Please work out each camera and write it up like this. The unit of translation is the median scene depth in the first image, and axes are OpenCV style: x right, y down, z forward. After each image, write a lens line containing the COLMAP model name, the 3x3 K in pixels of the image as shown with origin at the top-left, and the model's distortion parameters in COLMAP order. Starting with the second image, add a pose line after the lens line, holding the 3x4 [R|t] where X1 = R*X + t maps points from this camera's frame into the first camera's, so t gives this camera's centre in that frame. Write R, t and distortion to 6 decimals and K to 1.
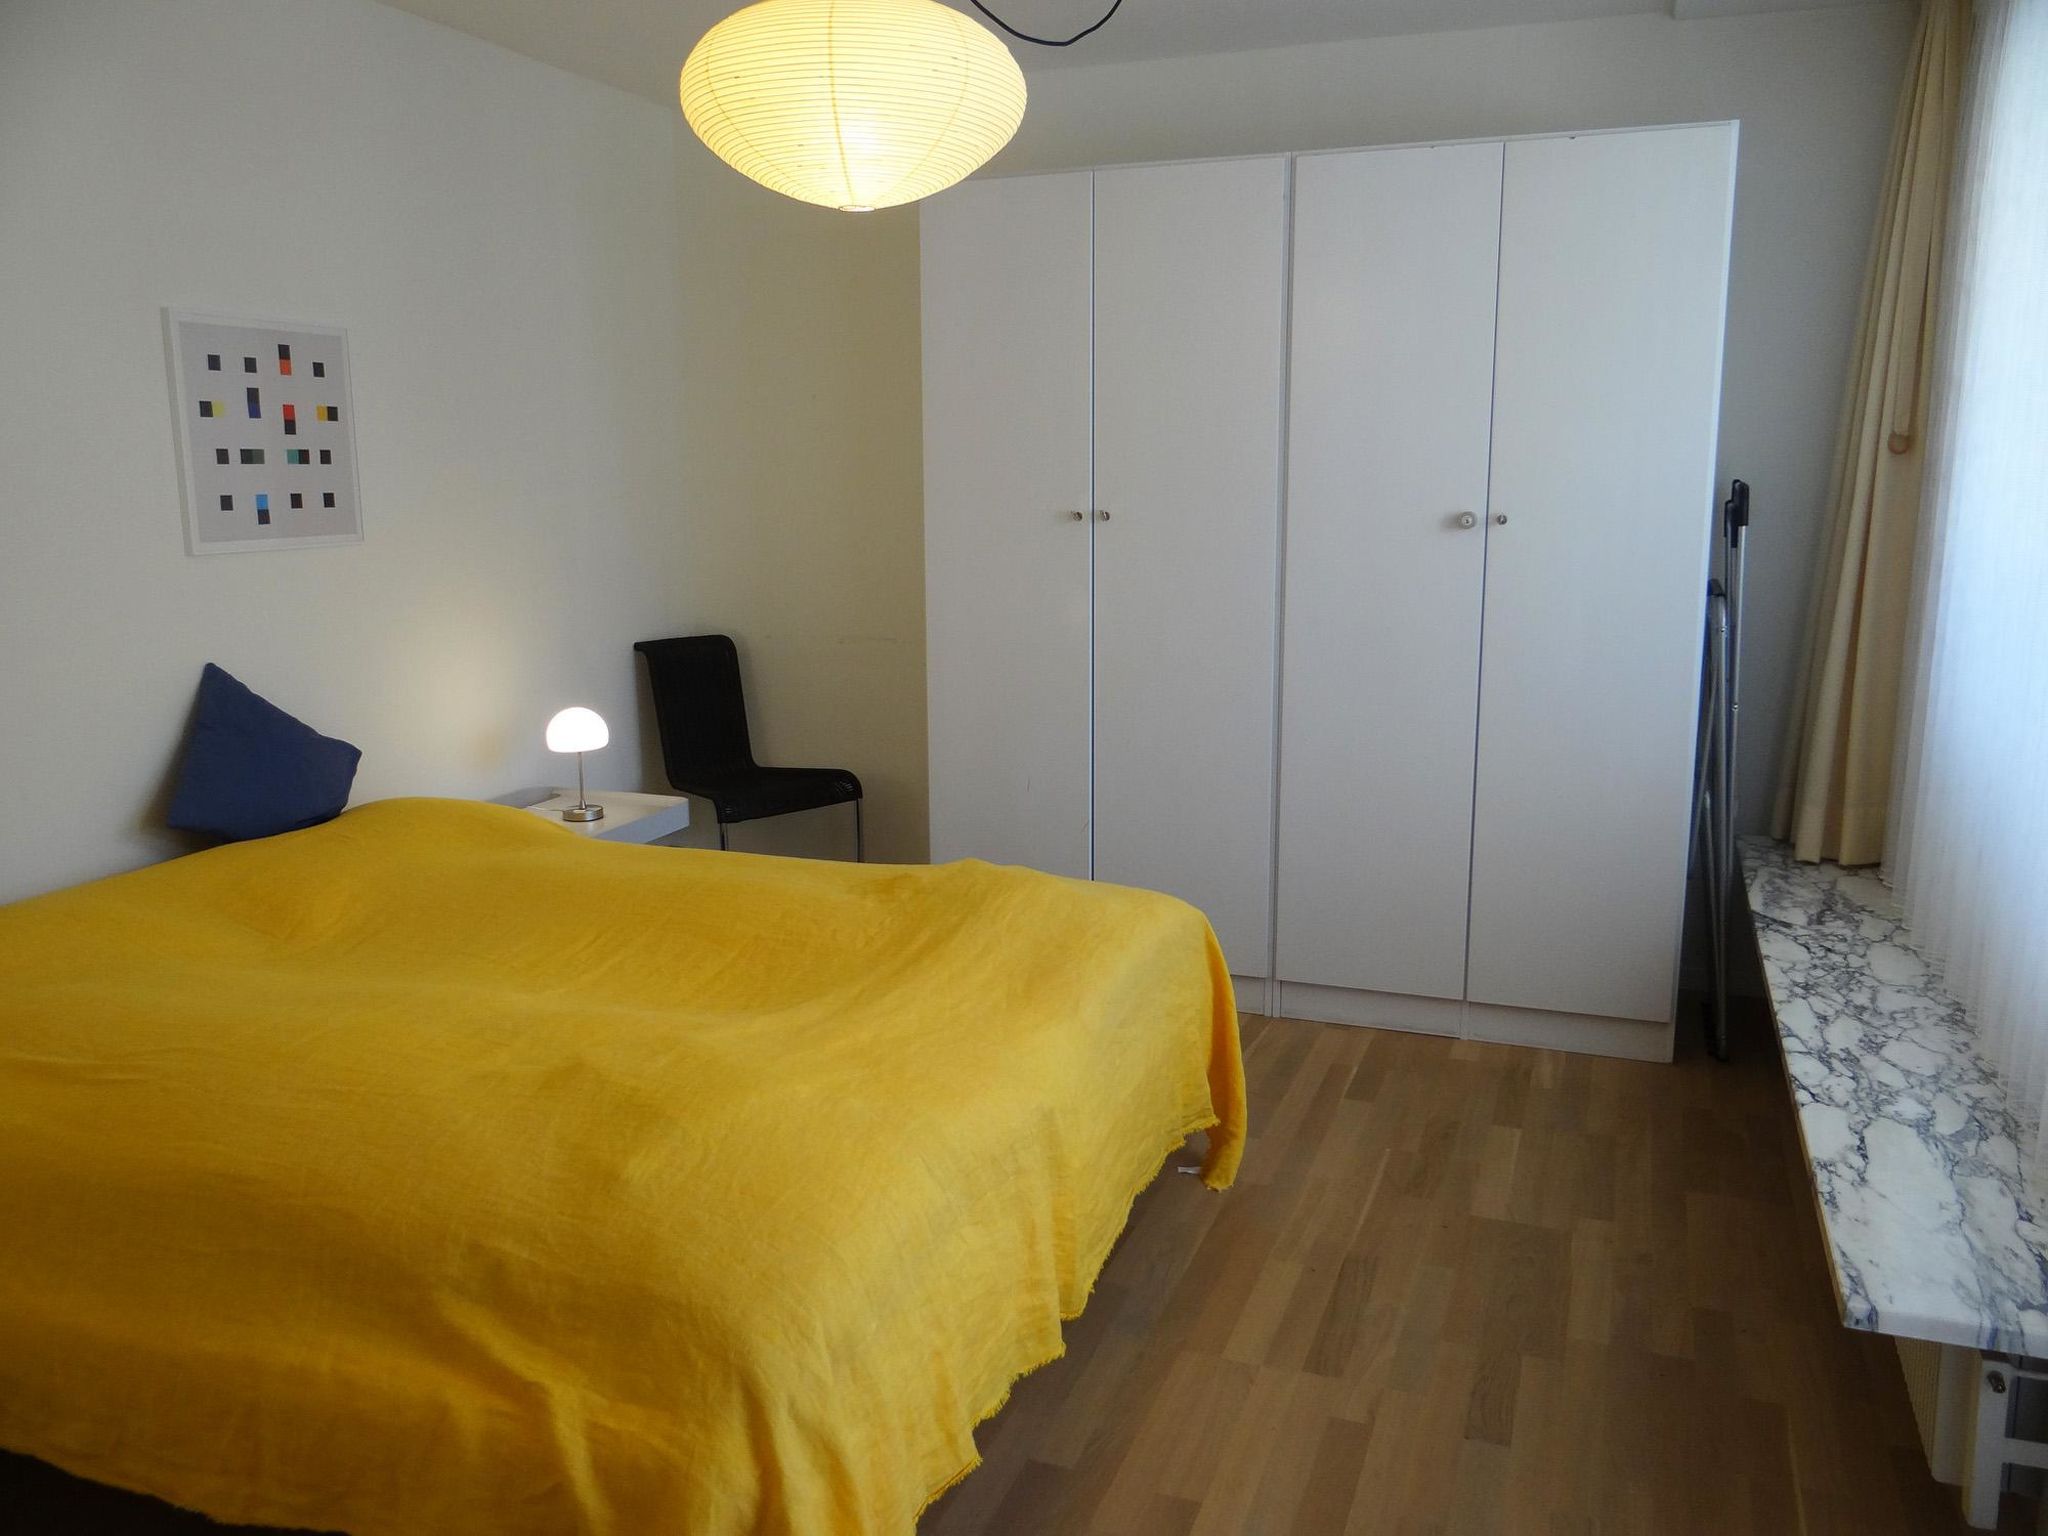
lens RADIAL K [[1600.7, 0, 1024.0], [0, 1600.7, 768.0], [0, 0, 1]] dist [-0.010203, 0.002666]
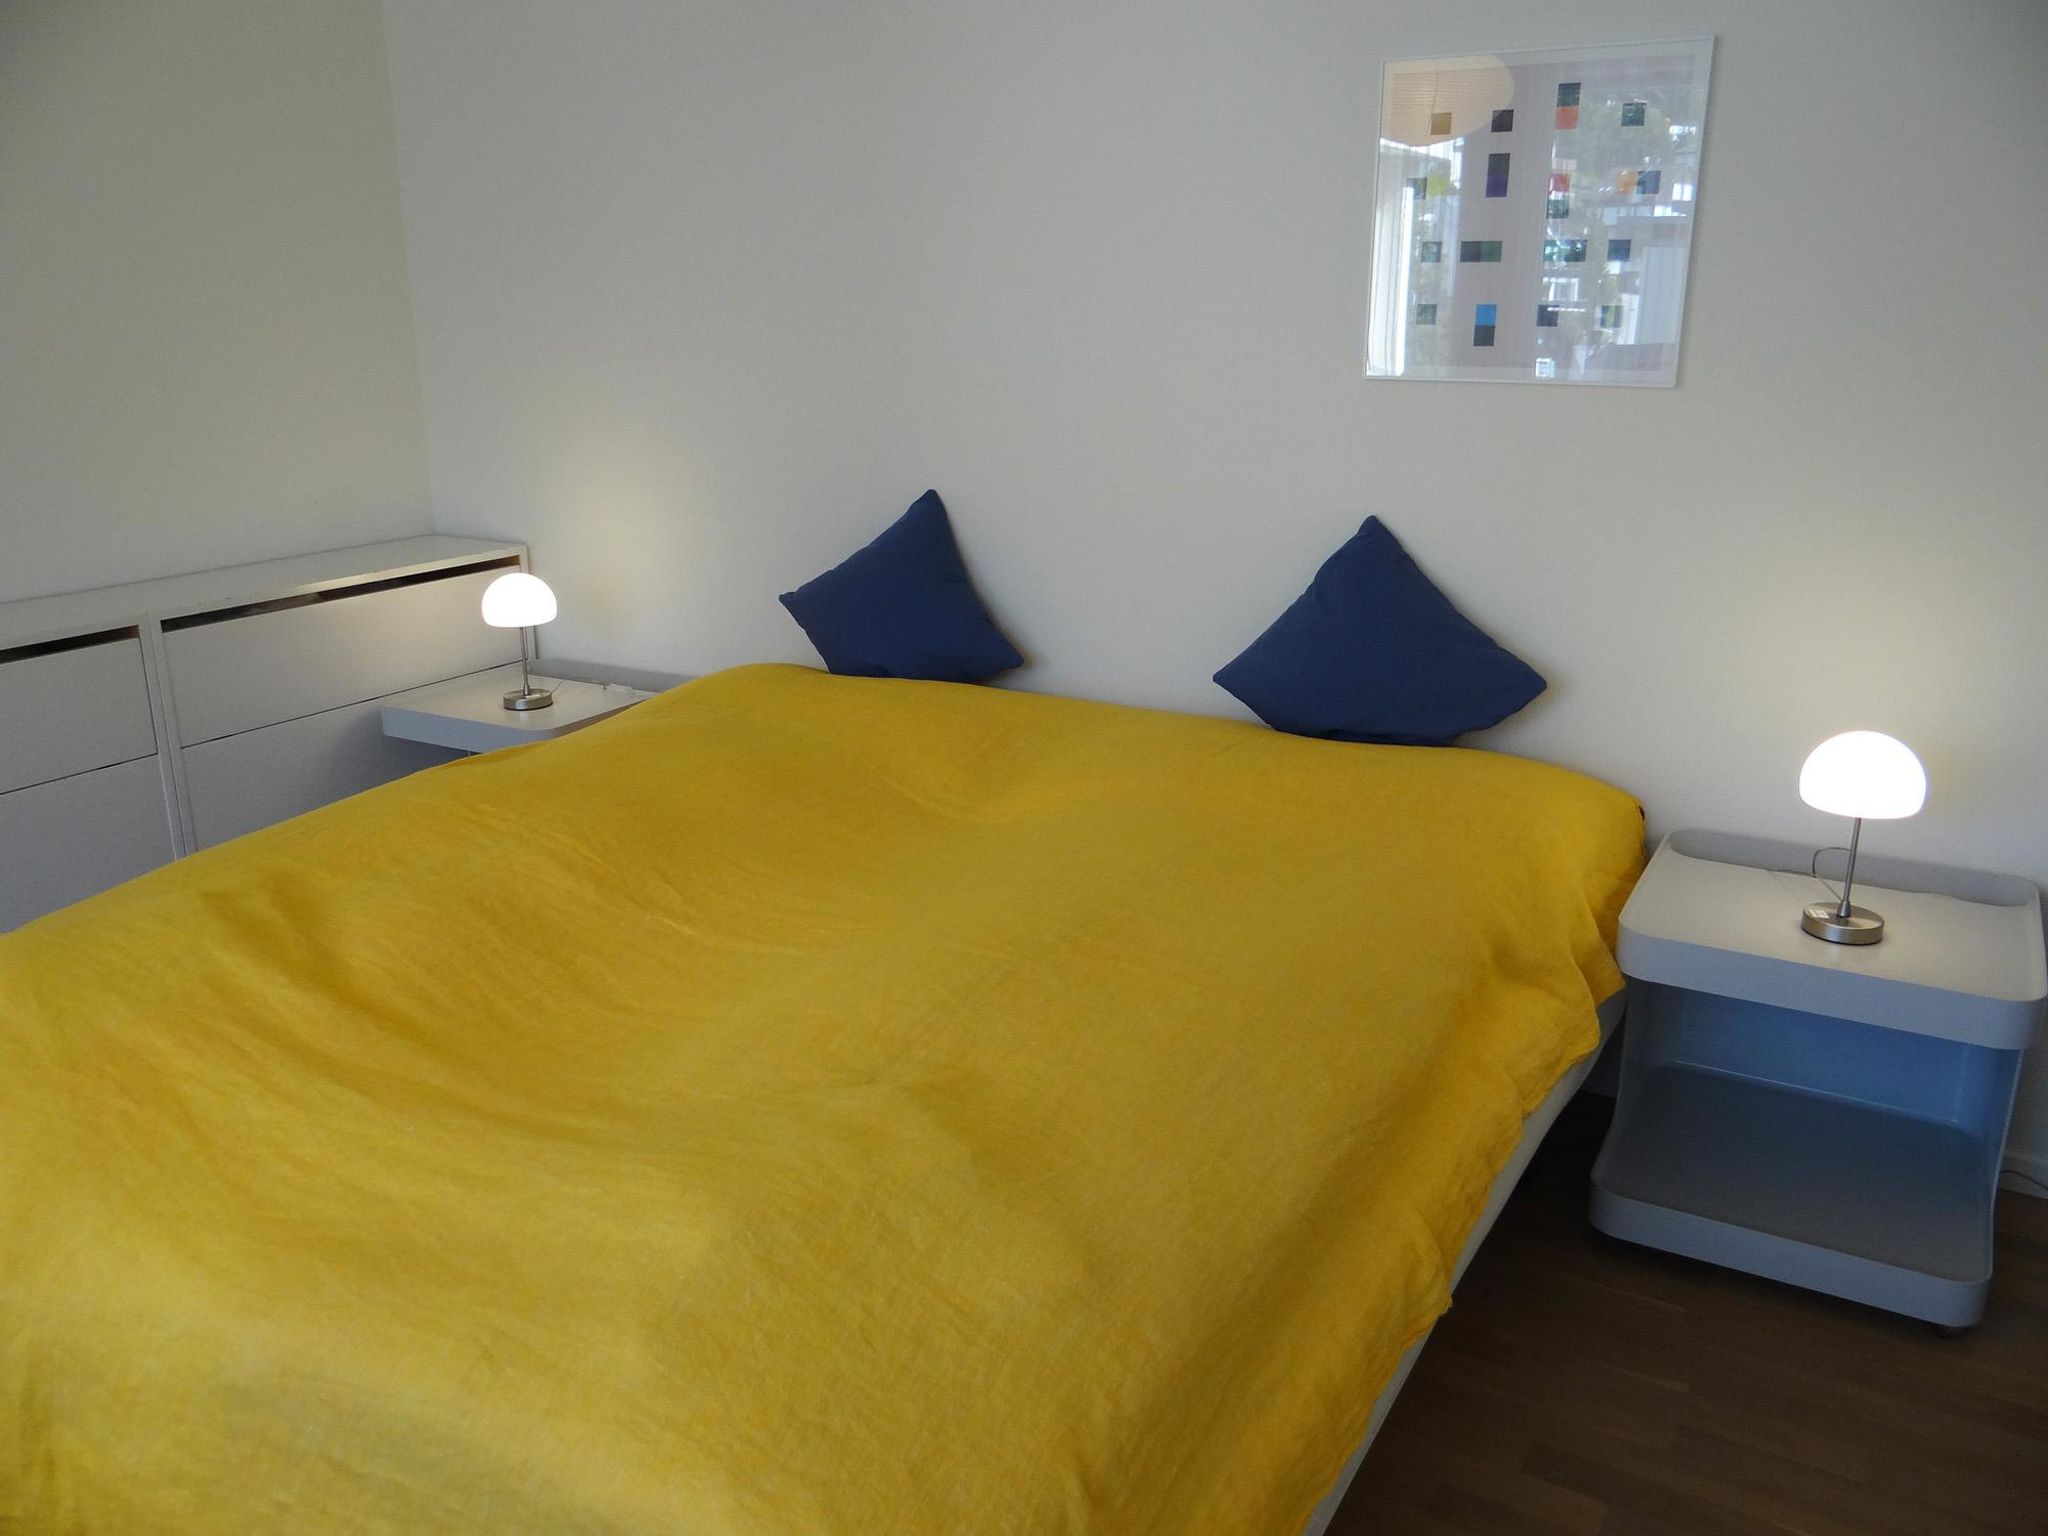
lens RADIAL K [[1539.0, 0, 1024.0], [0, 1539.0, 768.0], [0, 0, 1]] dist [-0.001263, 0.000537]
pose [[-0.145044, 0.276086, -0.950126, 0.450677], [-0.196113, 0.933206, 0.301108, -0.224532], [0.969795, 0.230006, -0.081212, 1.407627]]
